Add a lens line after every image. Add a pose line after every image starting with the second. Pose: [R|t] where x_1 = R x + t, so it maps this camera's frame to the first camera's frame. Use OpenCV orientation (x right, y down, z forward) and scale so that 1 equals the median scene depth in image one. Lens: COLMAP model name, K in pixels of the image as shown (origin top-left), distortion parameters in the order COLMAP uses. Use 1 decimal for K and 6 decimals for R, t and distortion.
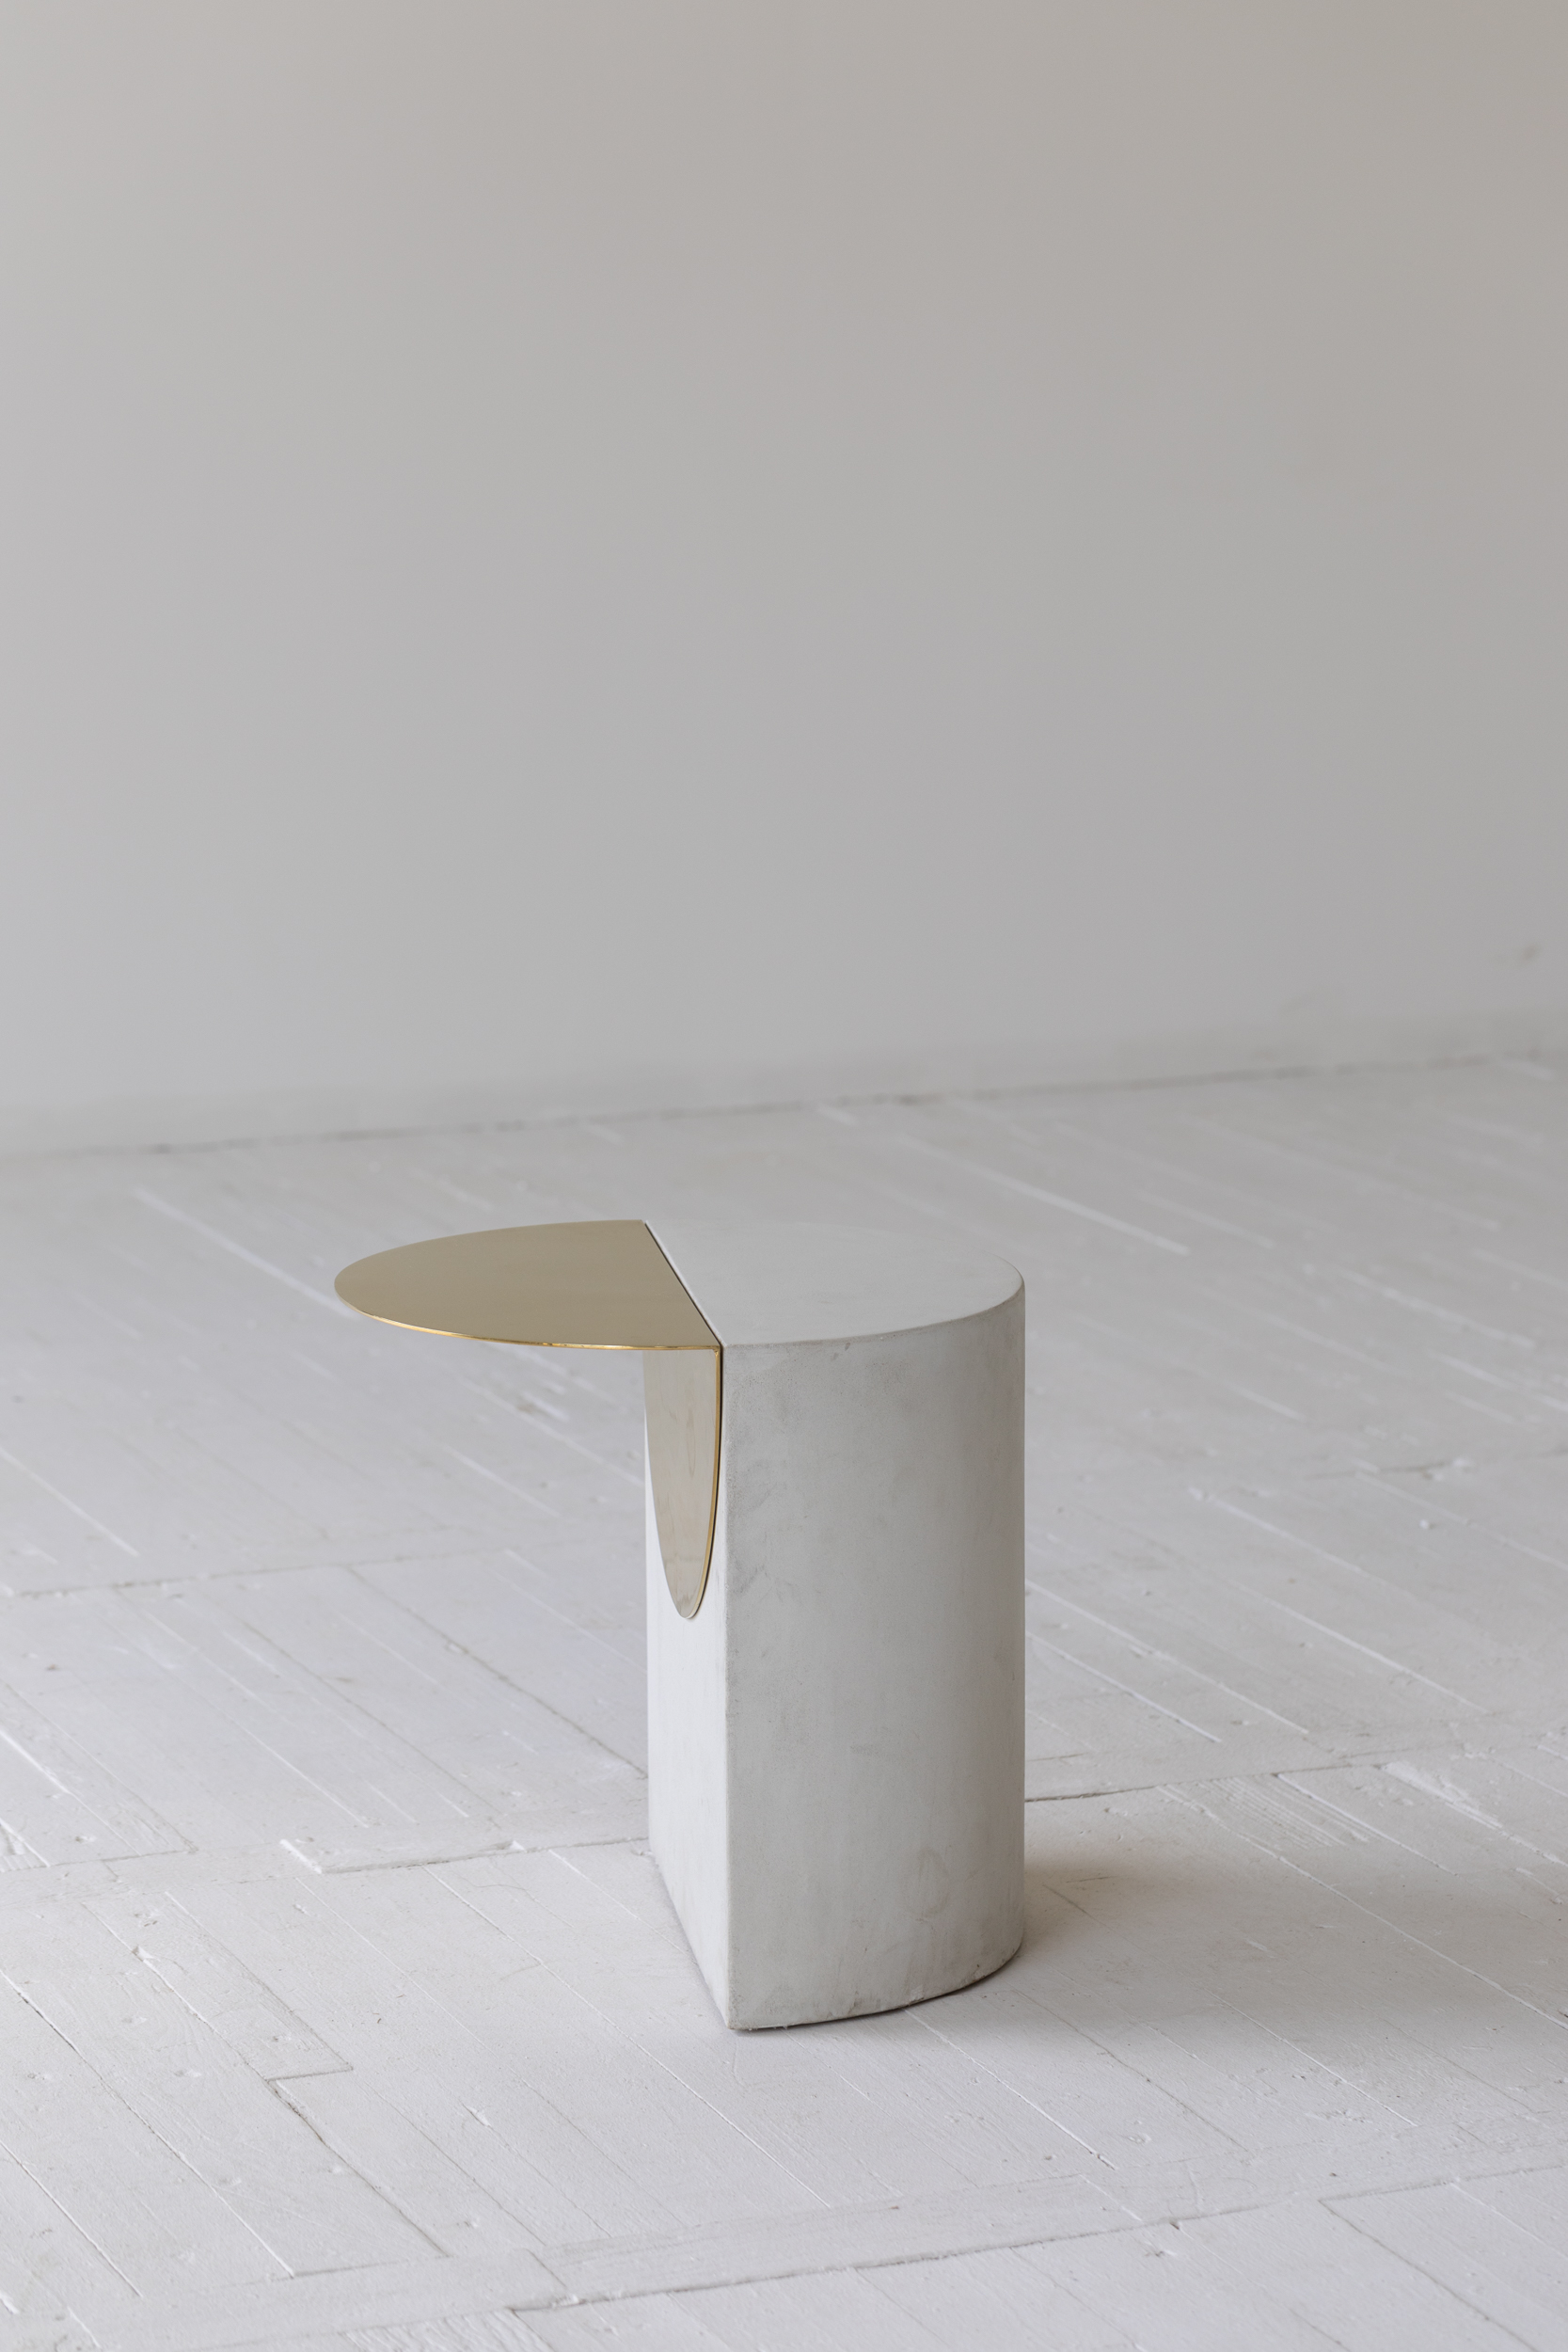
lens RADIAL K [[7186.3, 0, 799.9], [0, 7186.3, 1177.6], [0, 0, 1]] dist [0.049296, 0.000000]
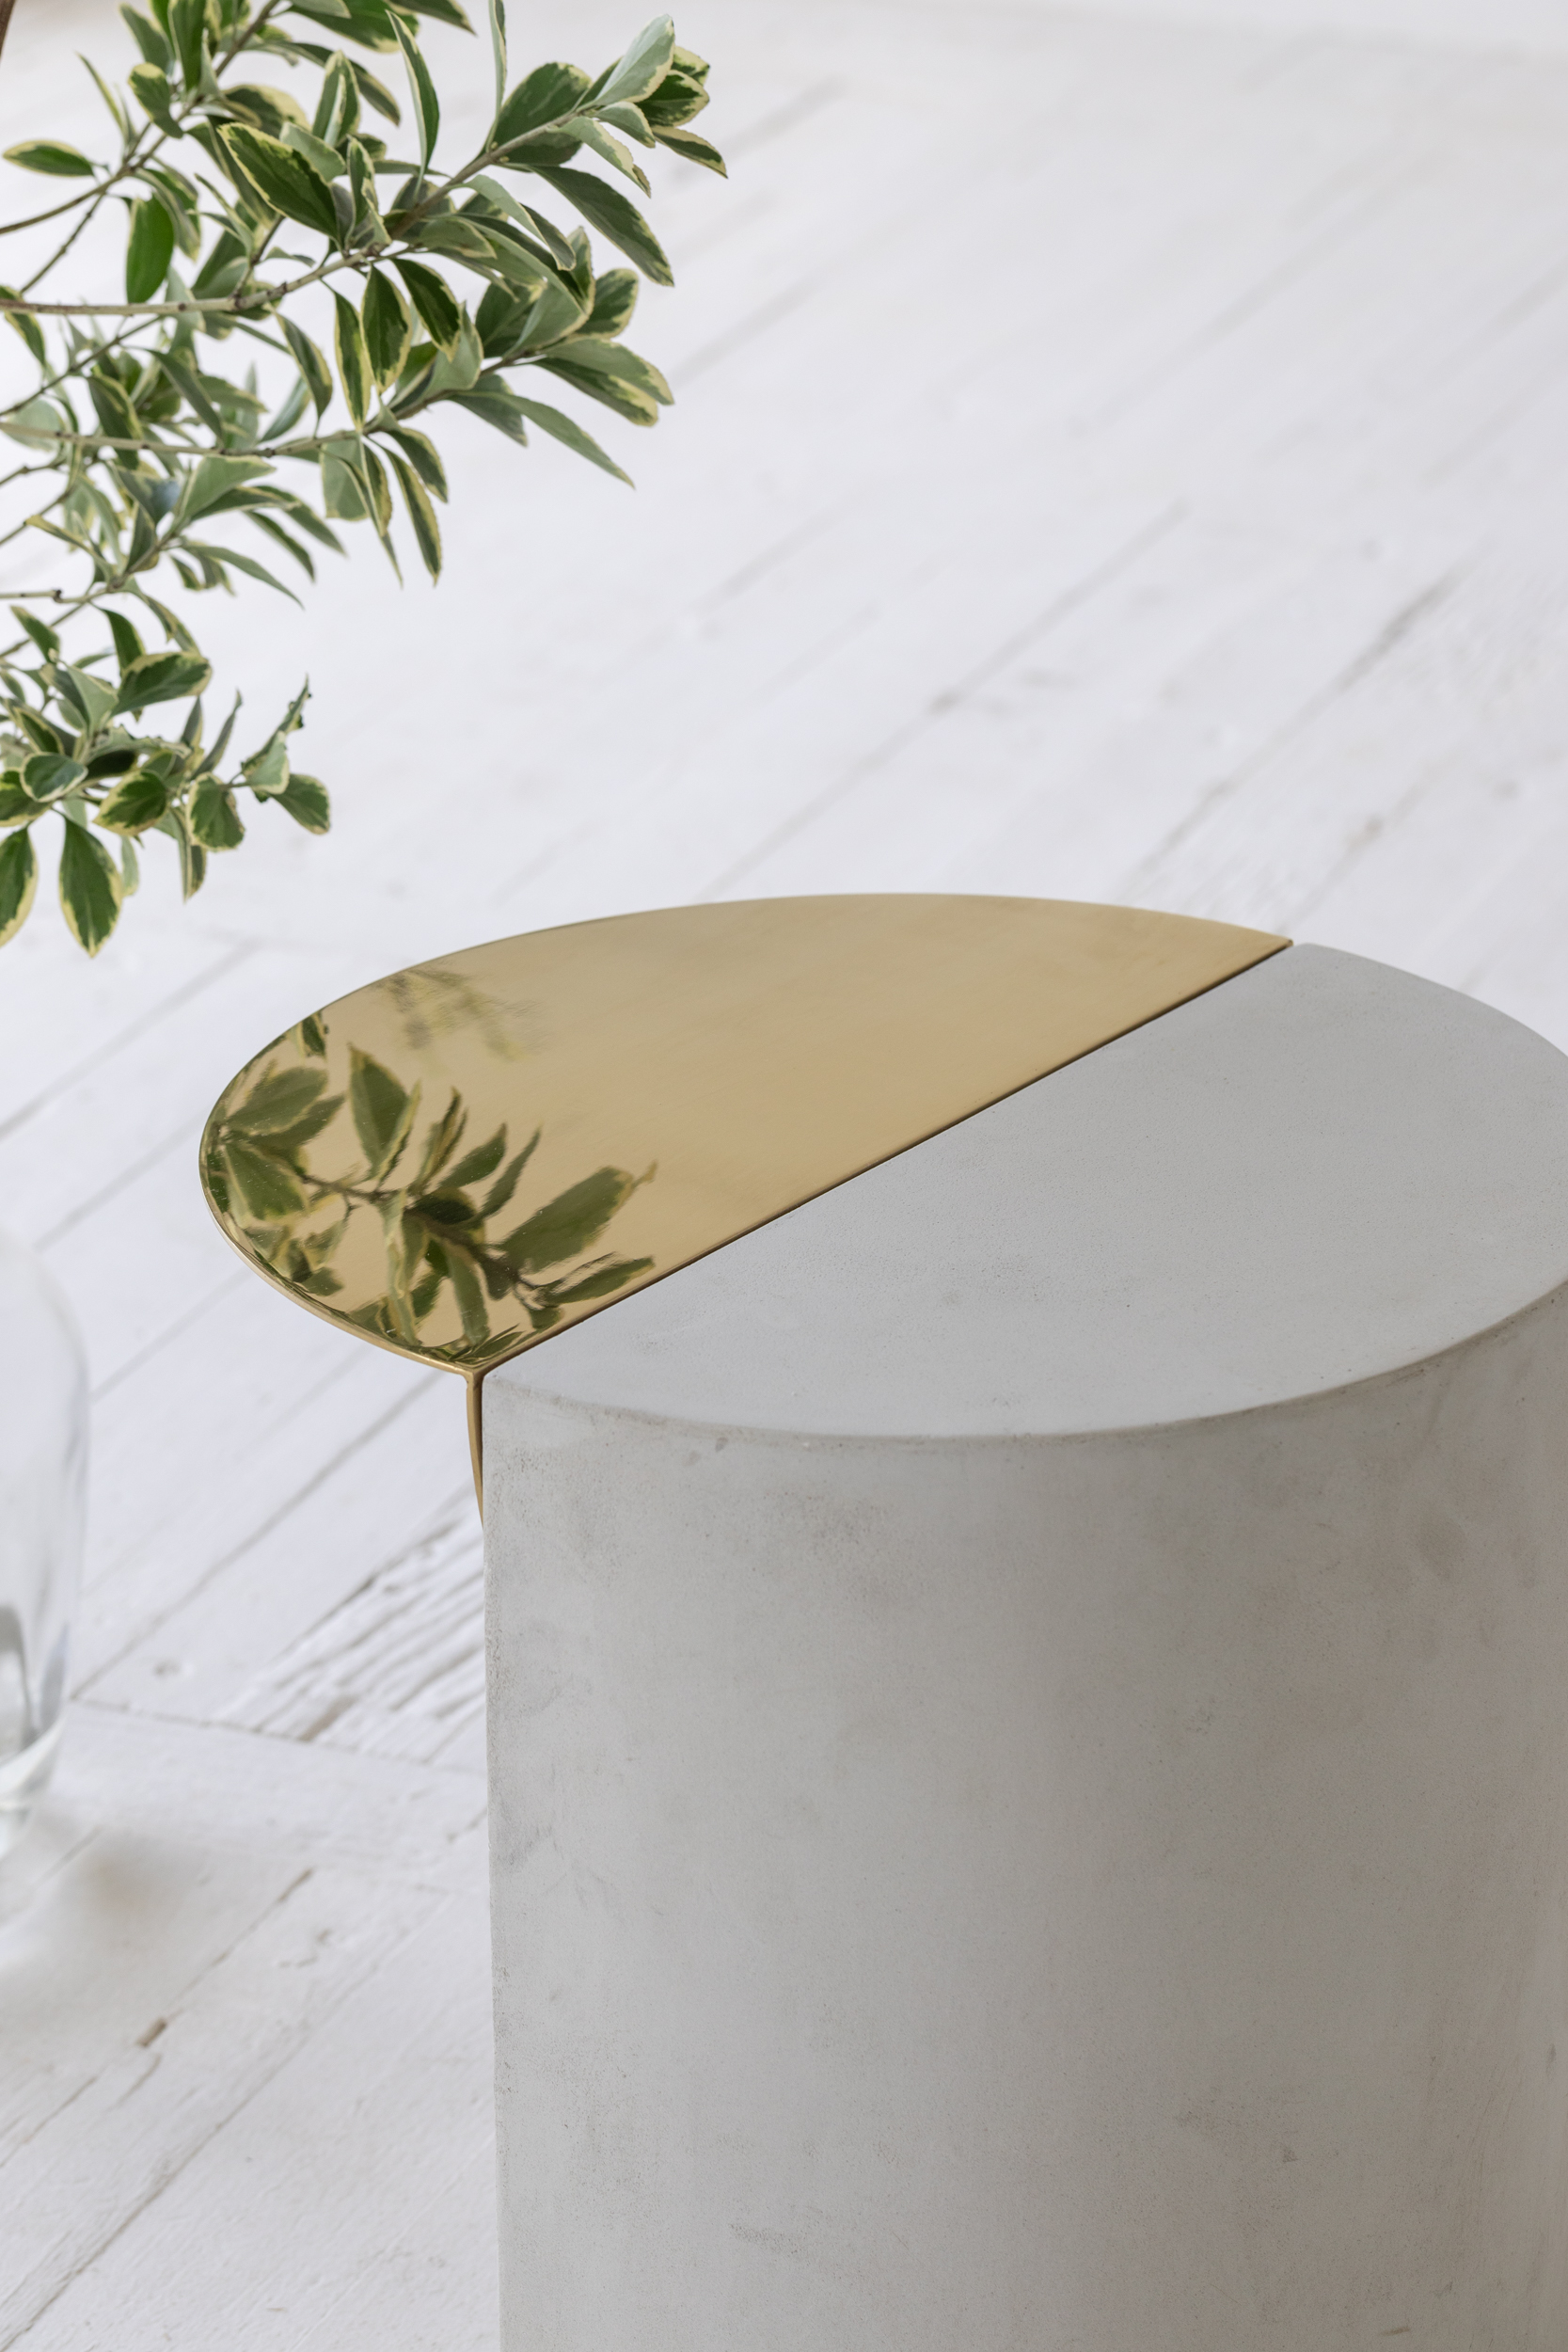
lens RADIAL K [[7186.3, 0, 789.7], [0, 7186.3, 1319.3], [0, 0, 1]] dist [0.049296, 0.000000]
pose [[0.718589, 0.281012, -0.636130, 0.286913], [-0.126449, 0.952272, 0.277829, -0.107465], [0.683842, -0.119207, 0.719826, 0.645296]]
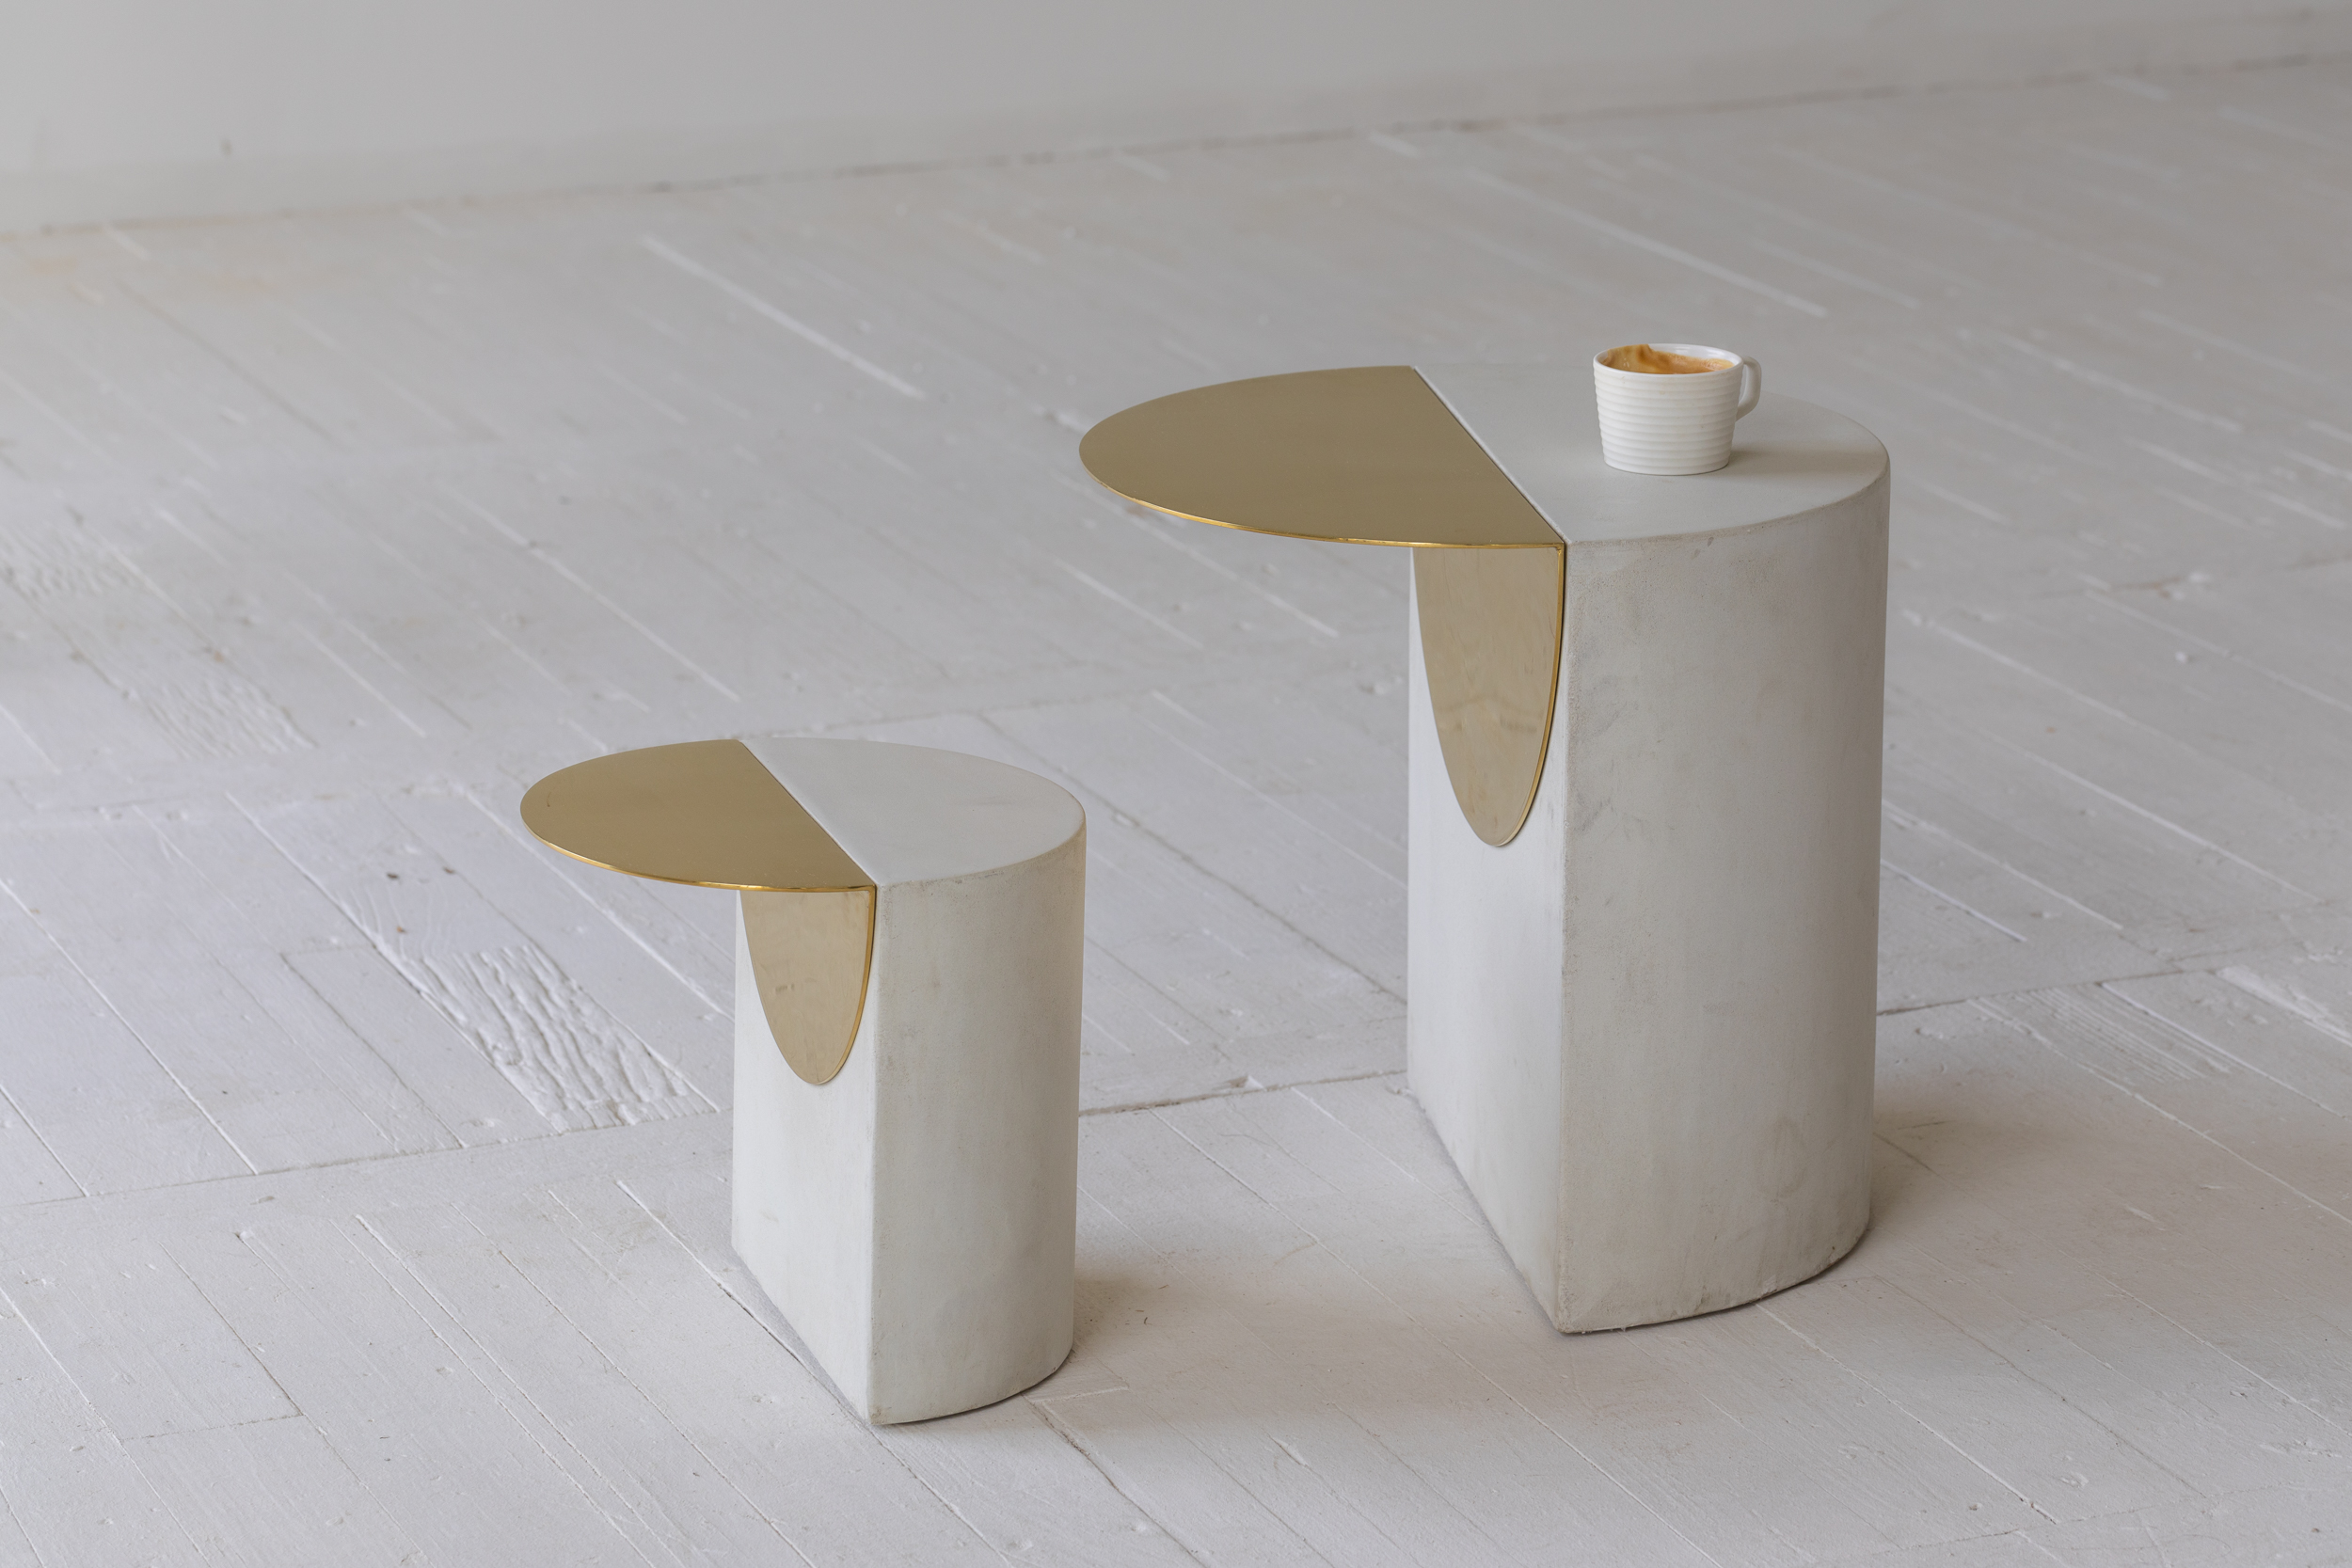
lens RADIAL K [[7186.3, 0, 1189.7], [0, 7186.3, 770.9], [0, 0, 1]] dist [0.049296, 0.000000]
pose [[0.999773, -0.002760, 0.021105, -0.069609], [0.000722, 0.995386, 0.095952, -0.029599], [-0.021272, -0.095915, 0.995162, 0.149484]]
